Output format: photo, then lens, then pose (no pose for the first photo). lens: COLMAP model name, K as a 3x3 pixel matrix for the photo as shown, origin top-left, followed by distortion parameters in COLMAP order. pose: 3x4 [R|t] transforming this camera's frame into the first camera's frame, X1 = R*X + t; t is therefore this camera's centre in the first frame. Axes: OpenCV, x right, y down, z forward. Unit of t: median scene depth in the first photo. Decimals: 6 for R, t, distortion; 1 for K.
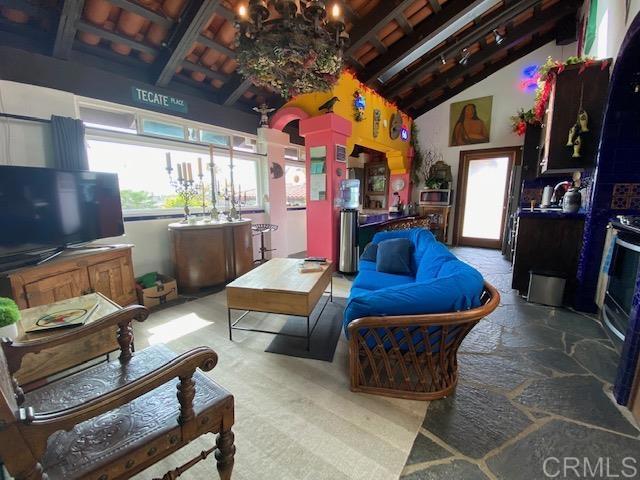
lens RADIAL K [[260.8, 0, 320.7], [0, 260.8, 239.5], [0, 0, 1]] dist [0.000215, -0.007684]
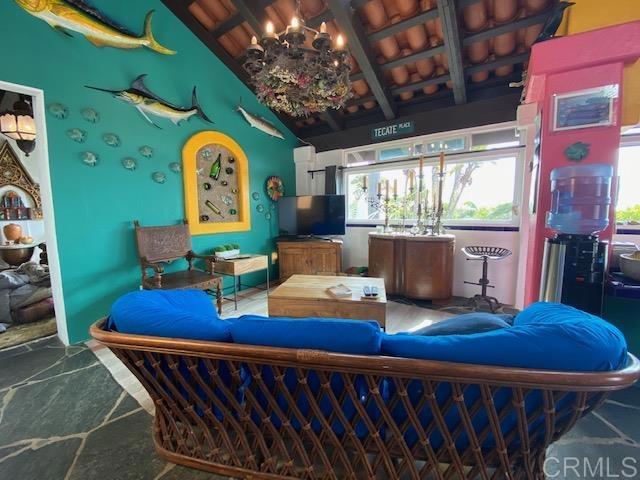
lens RADIAL K [[259.2, 0, 319.5], [0, 259.2, 240.1], [0, 0, 1]] dist [0.026029, -0.023791]
pose [[0.038634, 0.099200, -0.994317, 0.638826], [-0.159612, 0.982897, 0.091859, -0.091201], [0.986424, 0.155156, 0.053807, 0.687549]]
